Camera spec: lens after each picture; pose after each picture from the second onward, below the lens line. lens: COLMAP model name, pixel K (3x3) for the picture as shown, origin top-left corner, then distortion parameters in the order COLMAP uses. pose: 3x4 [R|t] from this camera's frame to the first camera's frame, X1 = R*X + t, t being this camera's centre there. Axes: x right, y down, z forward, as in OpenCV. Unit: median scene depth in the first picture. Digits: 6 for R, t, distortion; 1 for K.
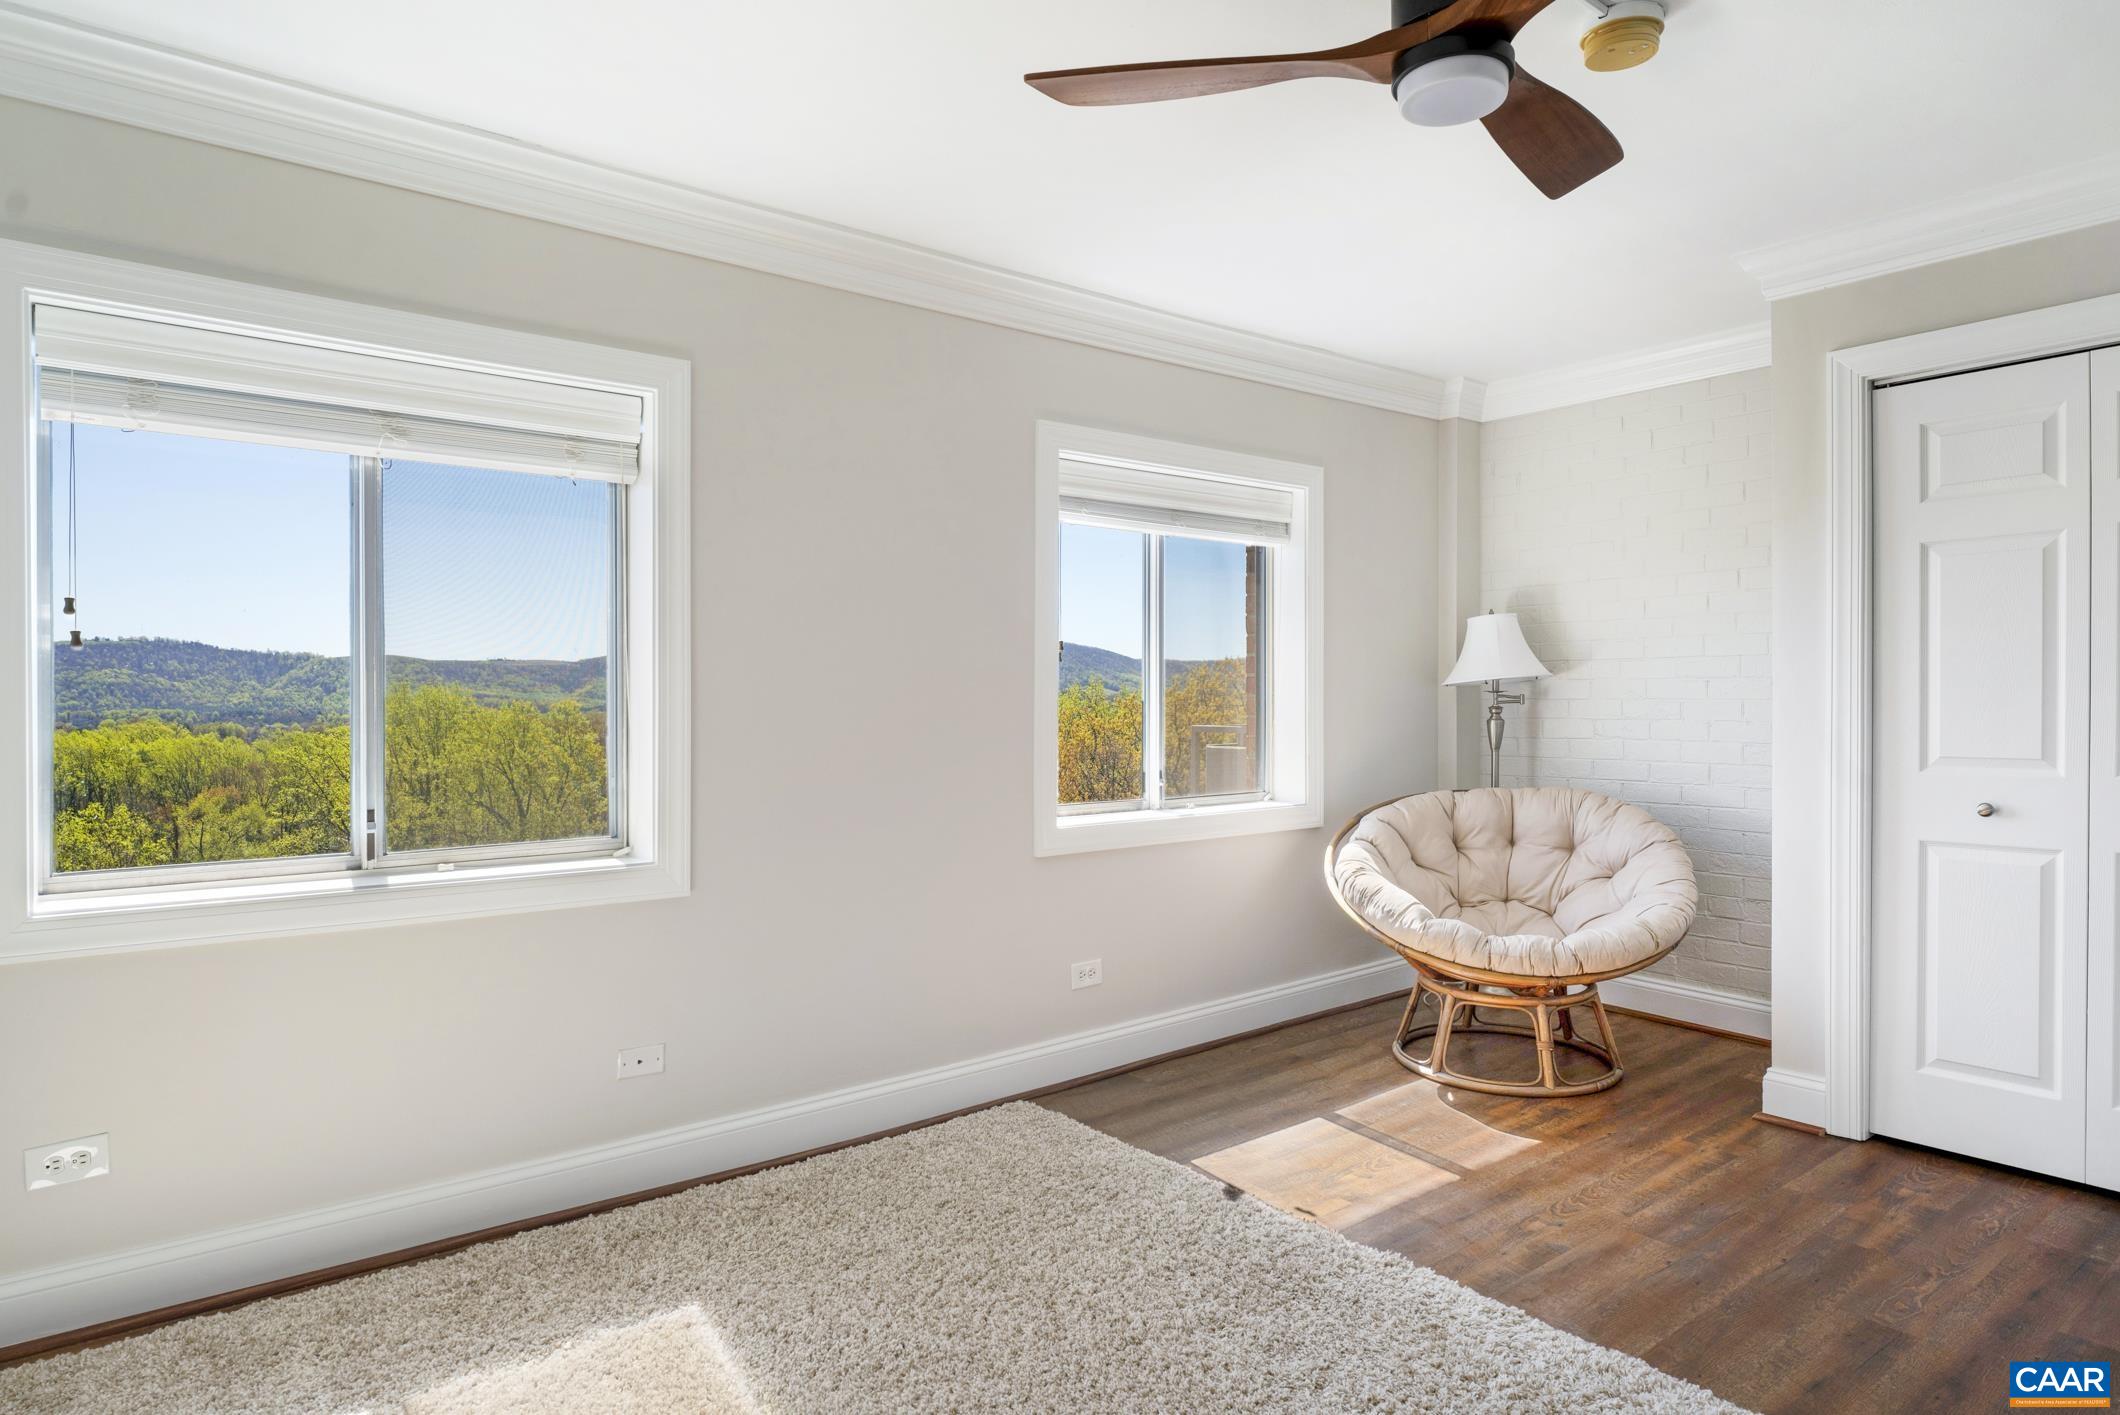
lens RADIAL K [[1216.8, 0, 1060.0], [0, 1216.8, 707.5], [0, 0, 1]] dist [0.000609, -0.000149]
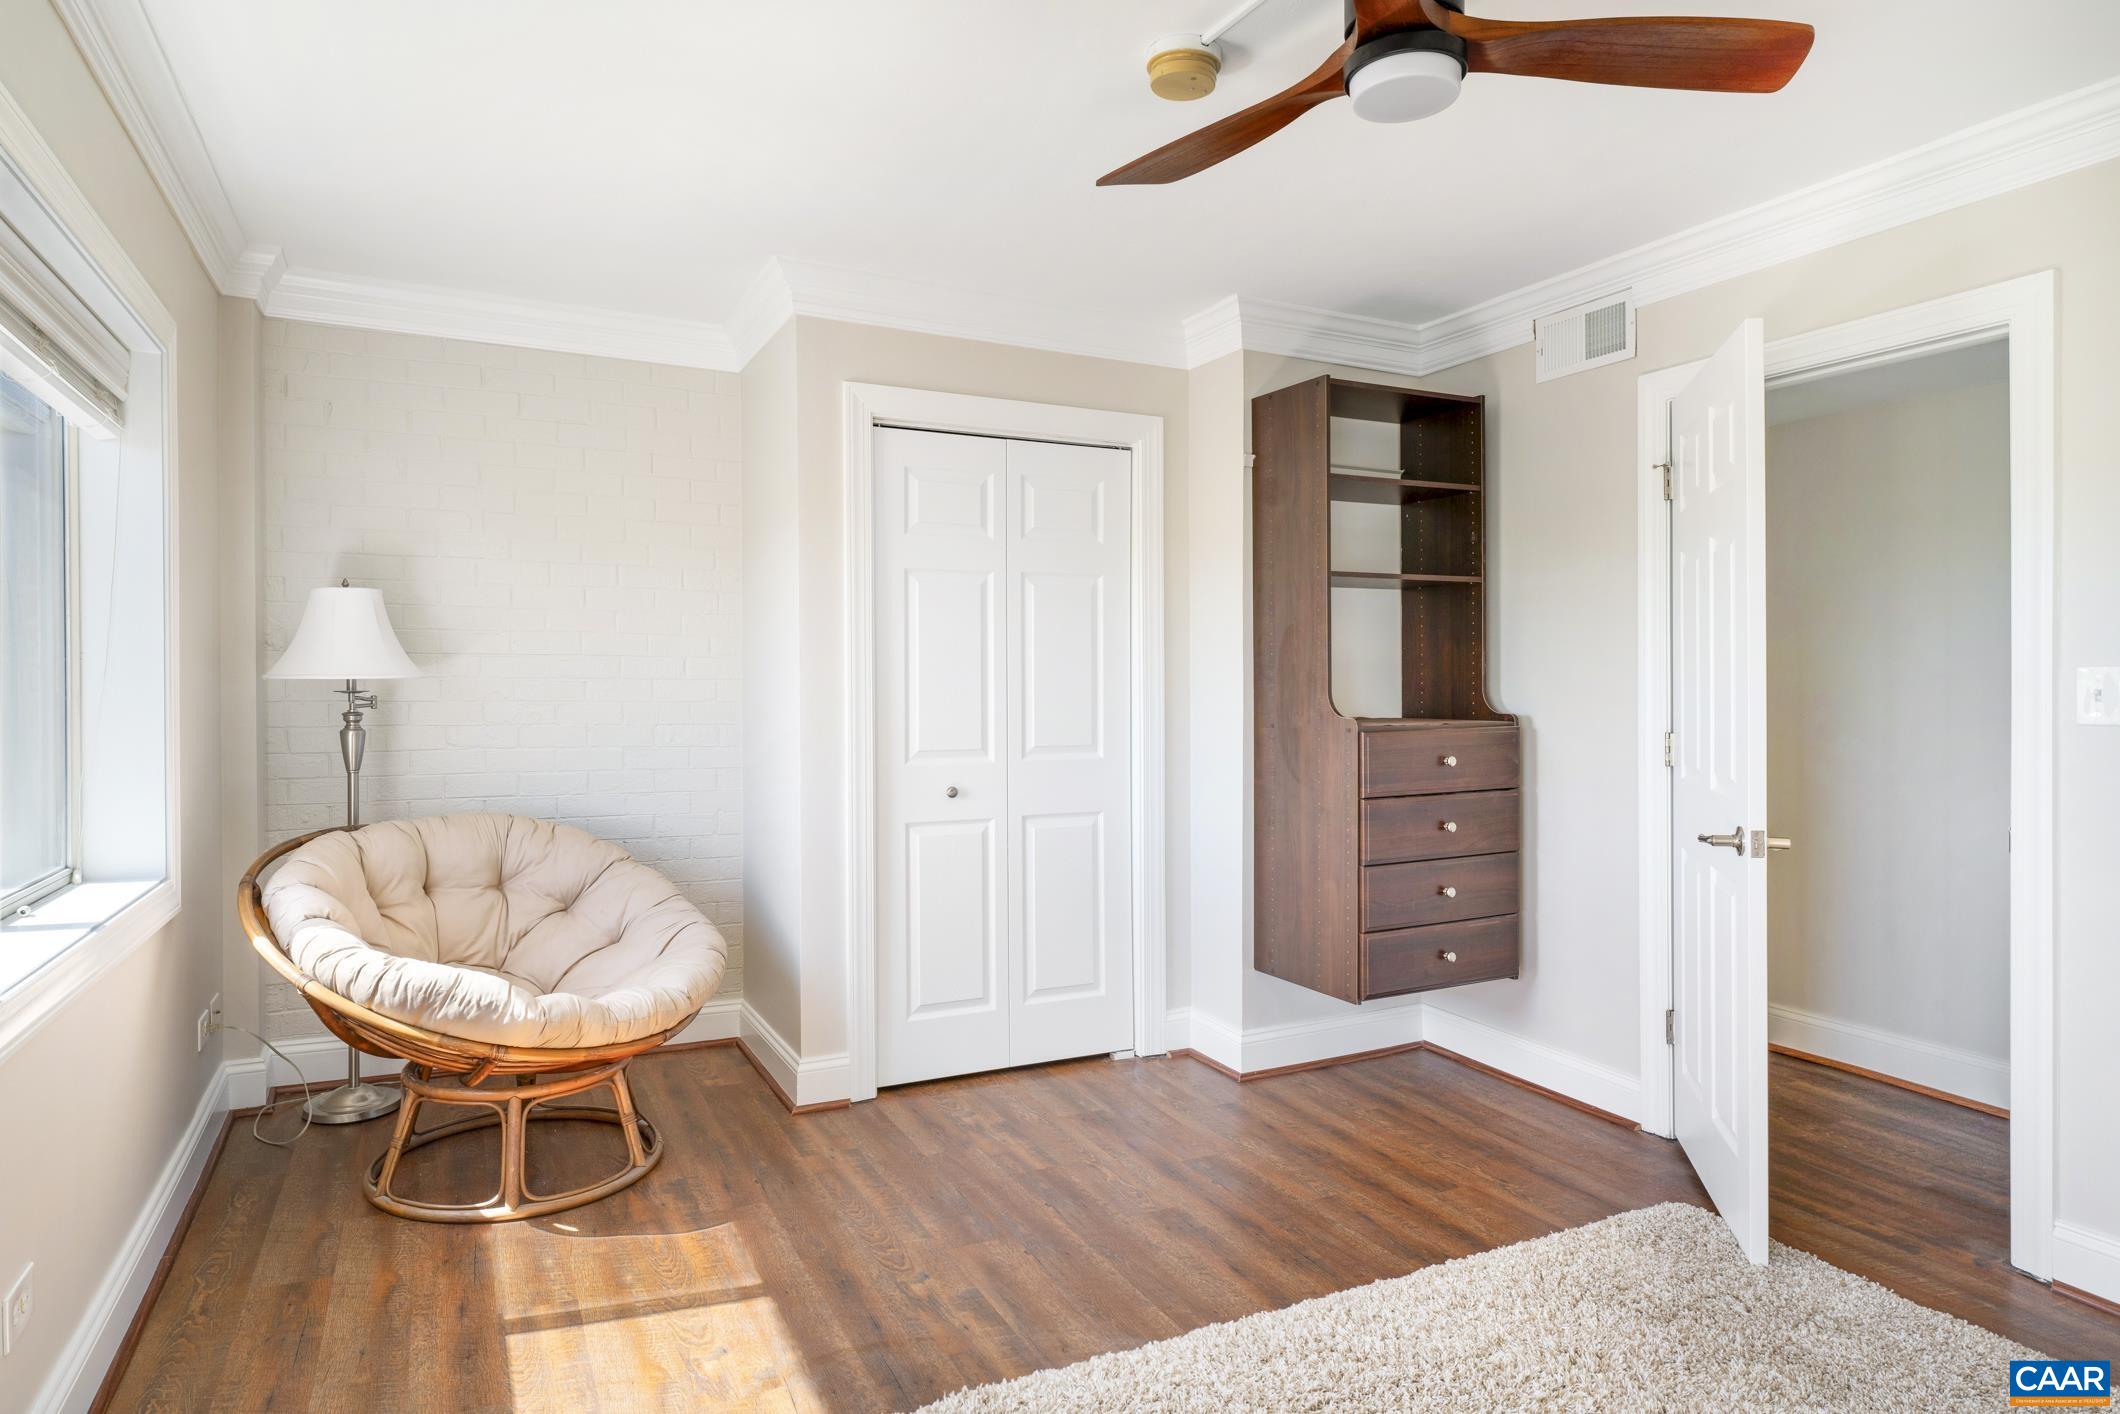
lens RADIAL K [[1216.8, 0, 1060.0], [0, 1216.8, 707.0], [0, 0, 1]] dist [0.000609, -0.000149]
pose [[0.214853, -0.011210, 0.976582, -0.367106], [0.006093, 0.999930, 0.010138, -0.011936], [-0.976627, 0.003772, 0.214906, 0.555394]]
